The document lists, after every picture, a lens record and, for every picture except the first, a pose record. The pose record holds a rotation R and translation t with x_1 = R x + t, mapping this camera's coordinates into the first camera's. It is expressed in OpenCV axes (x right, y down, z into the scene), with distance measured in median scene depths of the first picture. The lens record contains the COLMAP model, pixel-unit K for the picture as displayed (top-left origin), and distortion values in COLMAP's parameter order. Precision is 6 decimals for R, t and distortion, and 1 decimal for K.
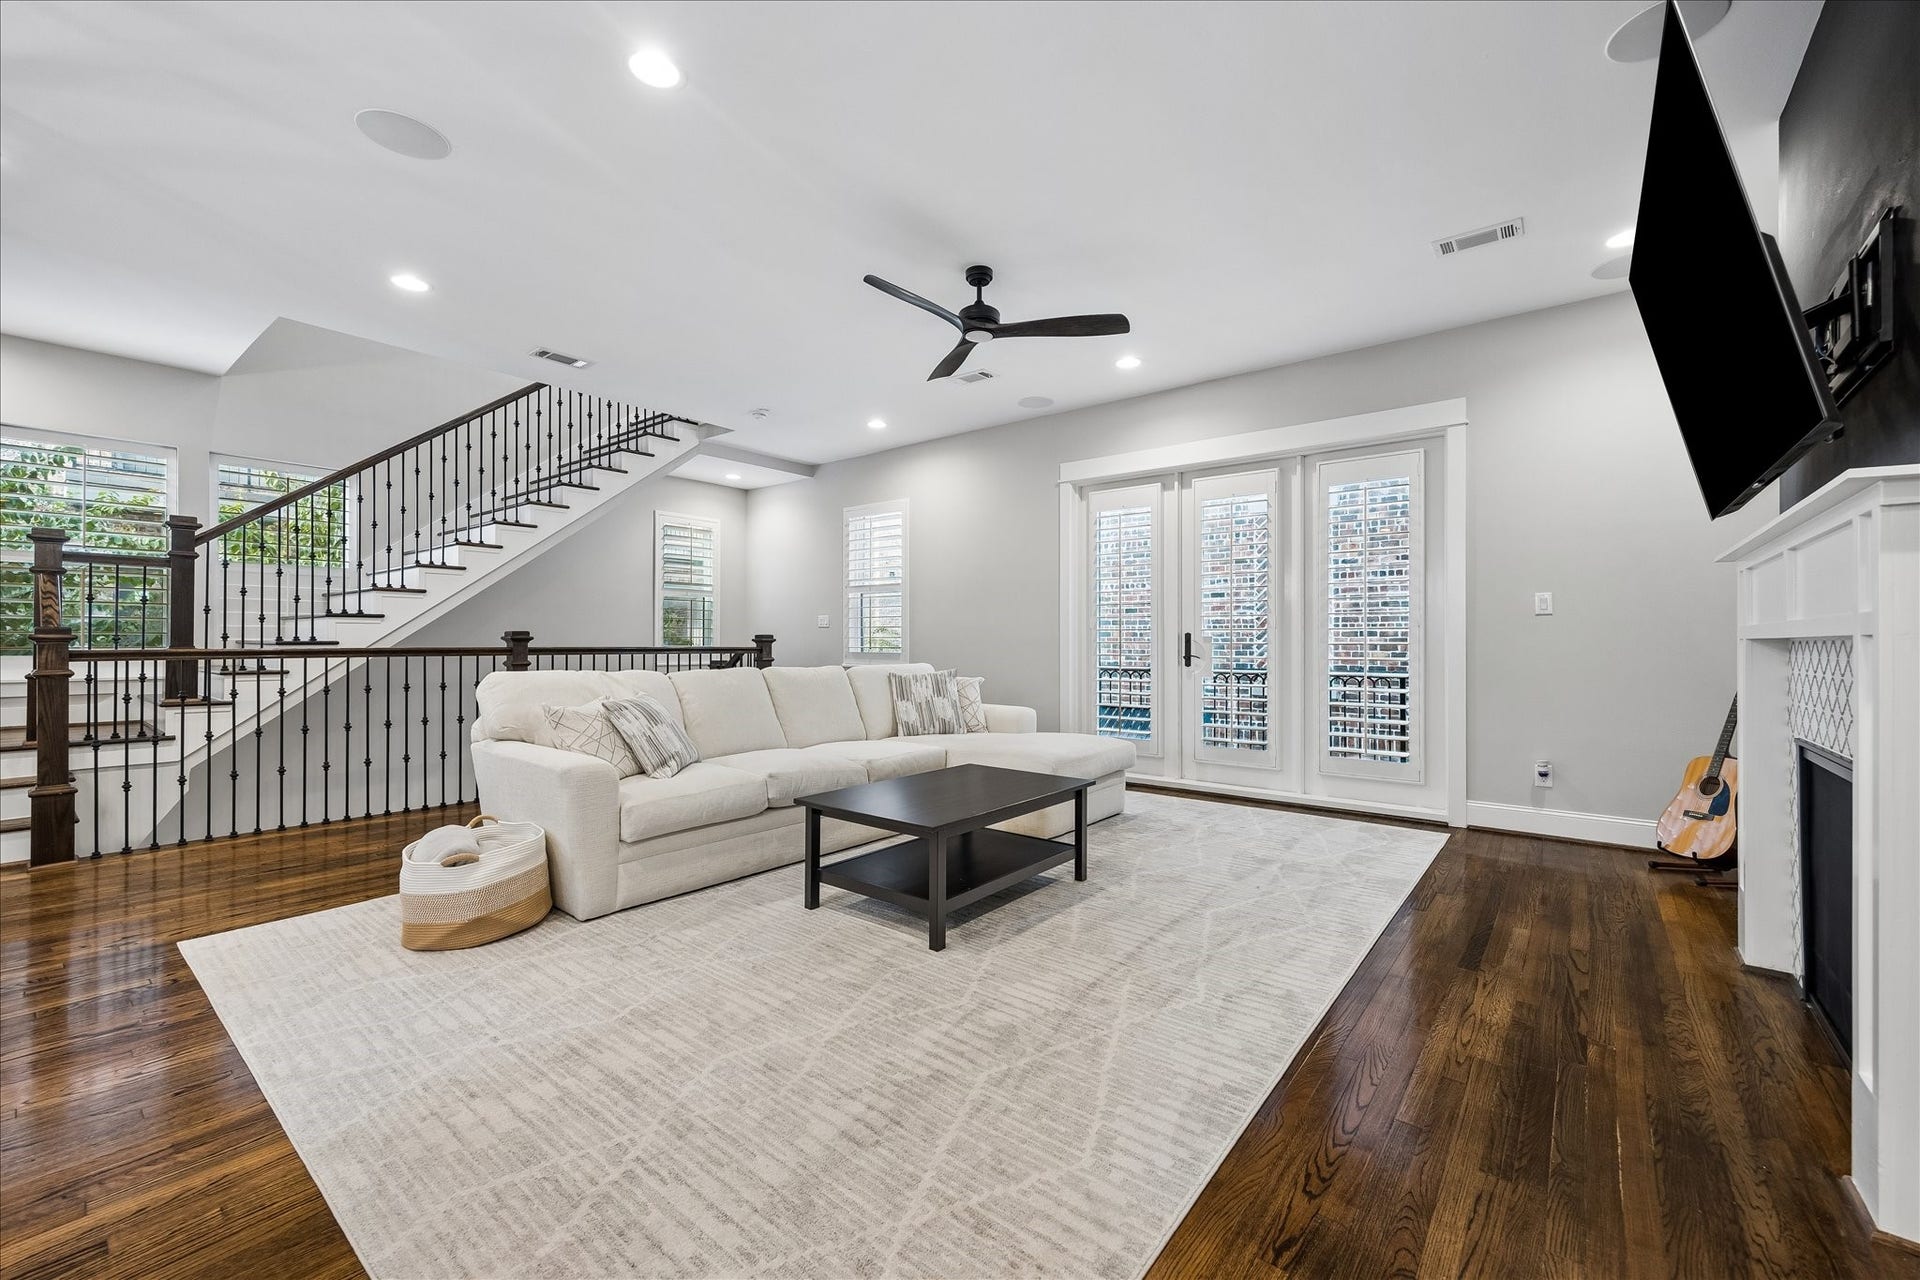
lens RADIAL K [[753.7, 0, 960.0], [0, 753.7, 640.0], [0, 0, 1]] dist [-0.000014, 0.000016]
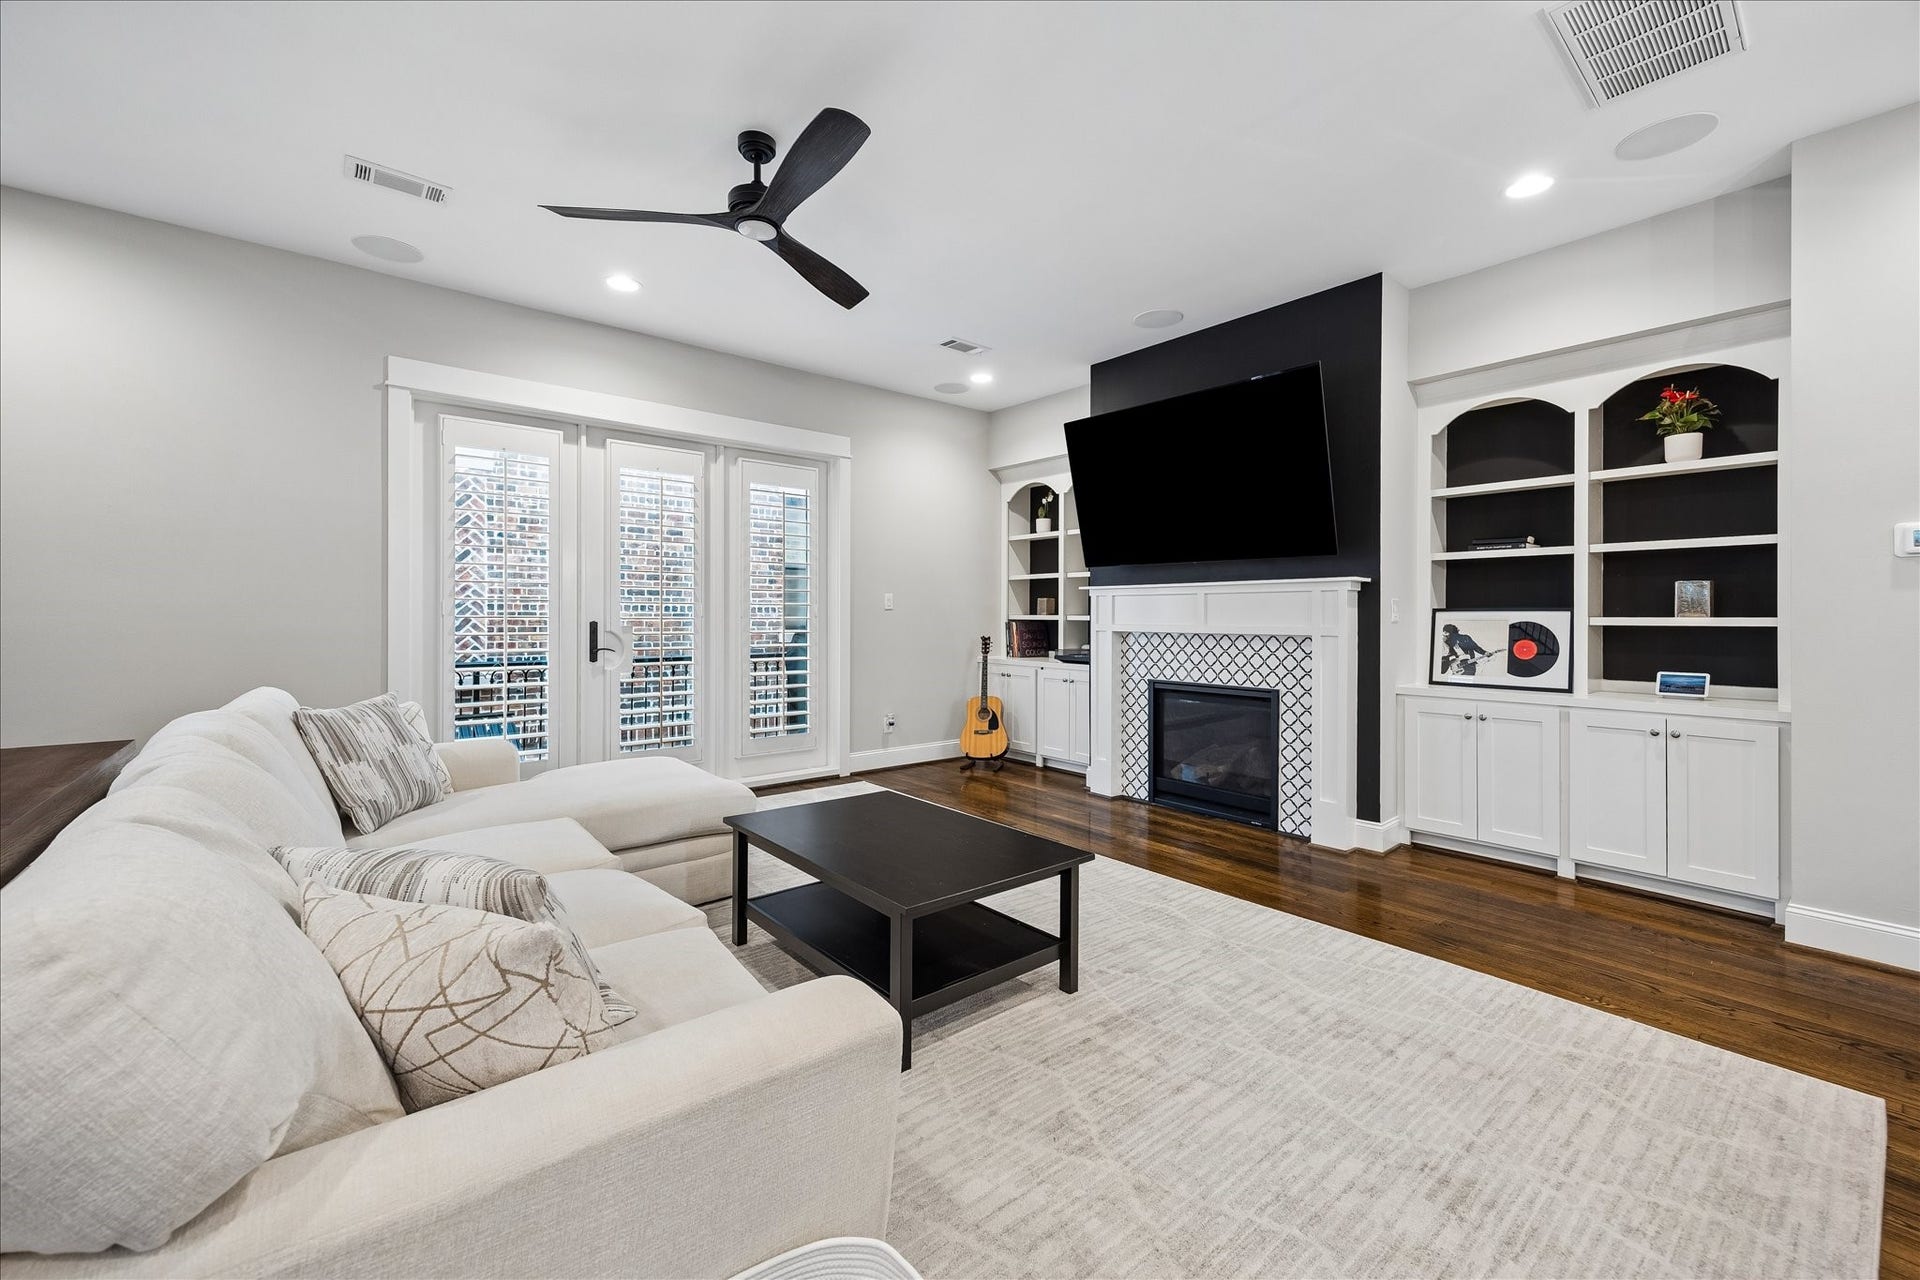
lens RADIAL K [[797.7, 0, 914.0], [0, 797.7, 615.4], [0, 0, 1]] dist [0.004415, 0.000293]
pose [[0.214103, -0.004502, 0.976801, -0.528606], [-0.004774, 0.999973, 0.005655, -0.024826], [-0.976799, -0.005874, 0.214076, 0.512376]]
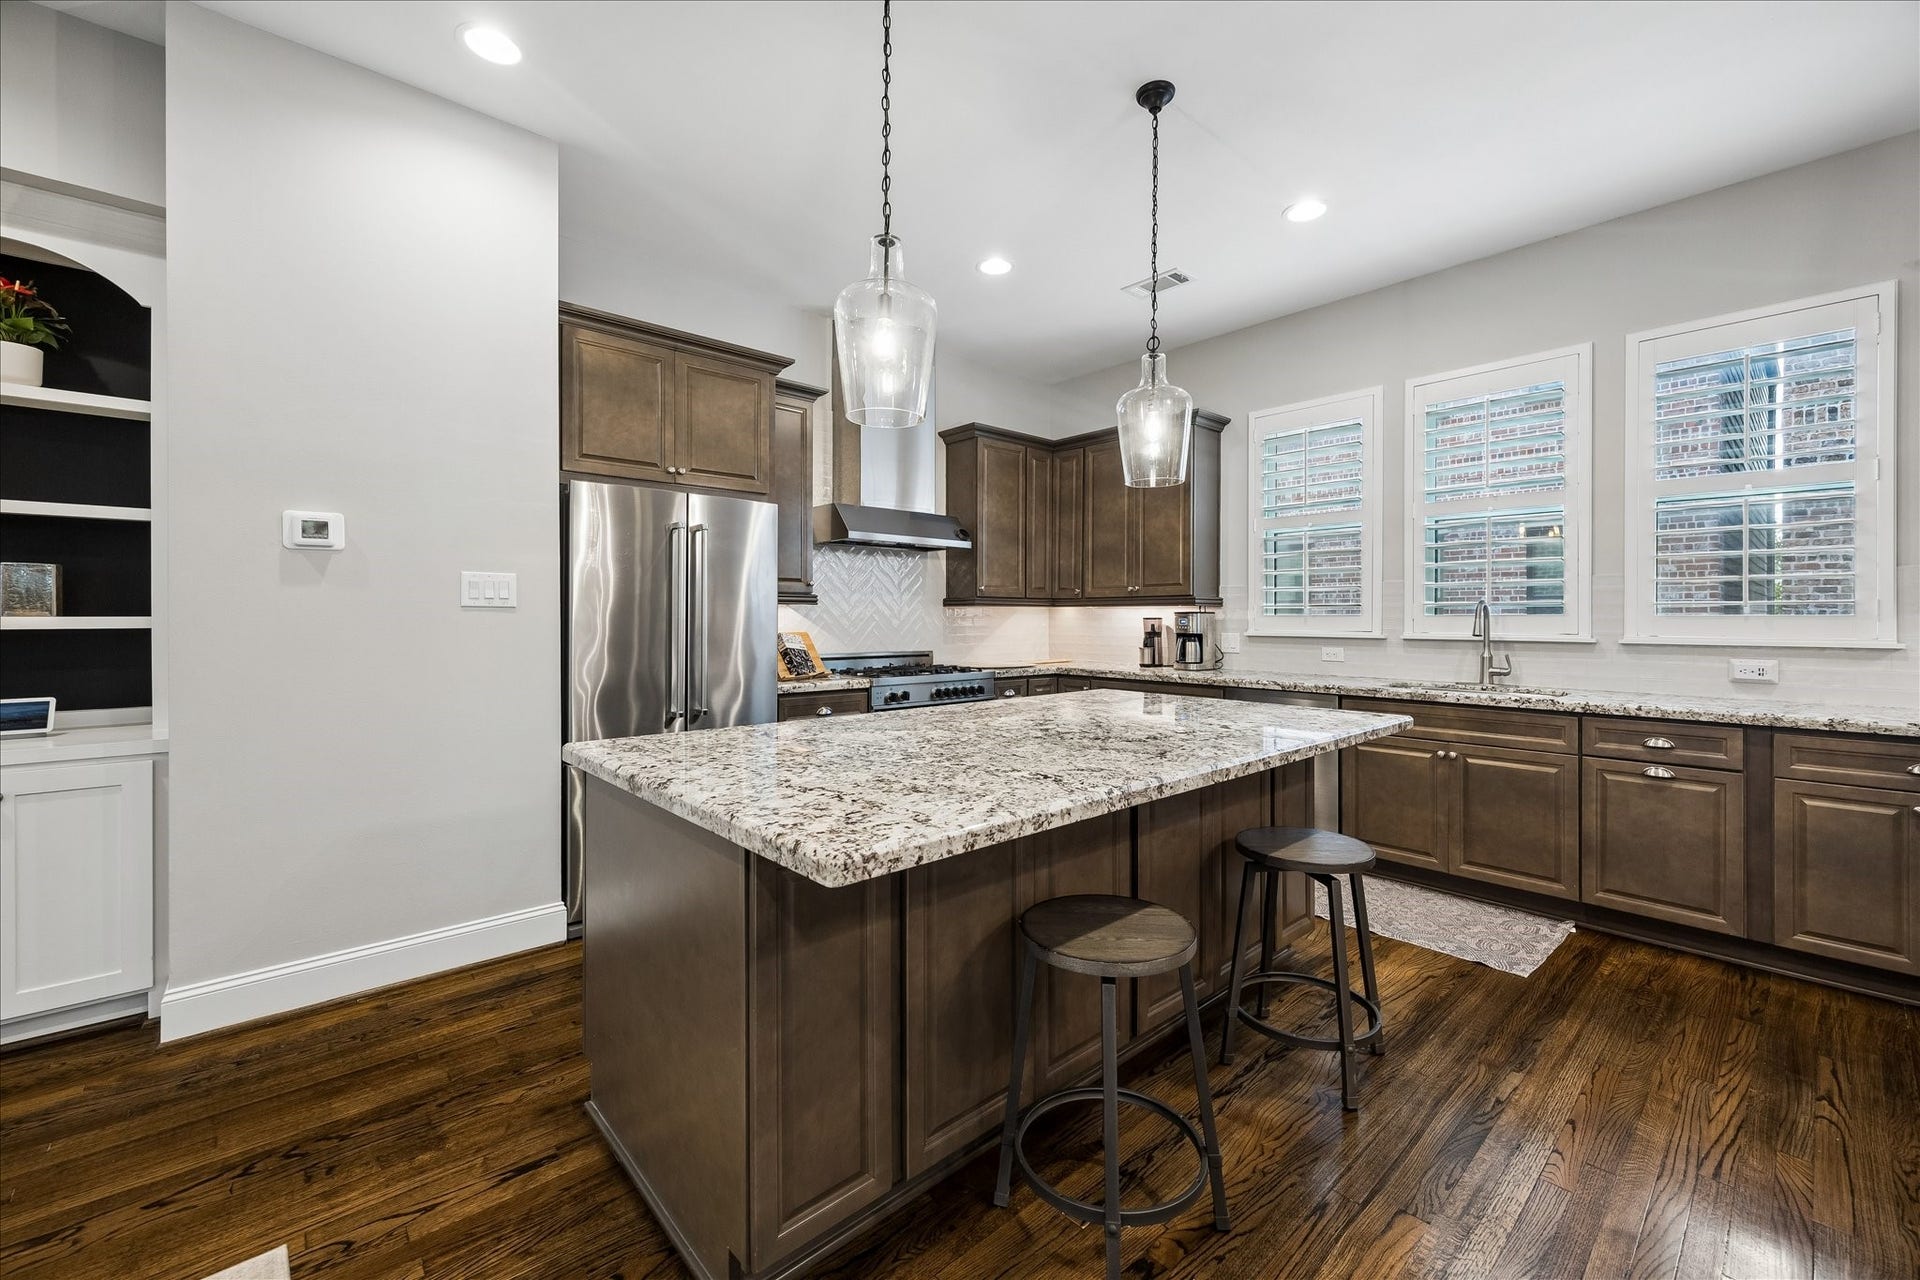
lens RADIAL K [[739.4, 0, 962.6], [0, 739.4, 617.6], [0, 0, 1]] dist [0.000017, -0.000025]
pose [[-0.990551, -0.009324, 0.136830, -0.421459], [-0.009268, 0.999957, 0.001043, -0.026025], [-0.136834, -0.000235, -0.990594, 0.436062]]
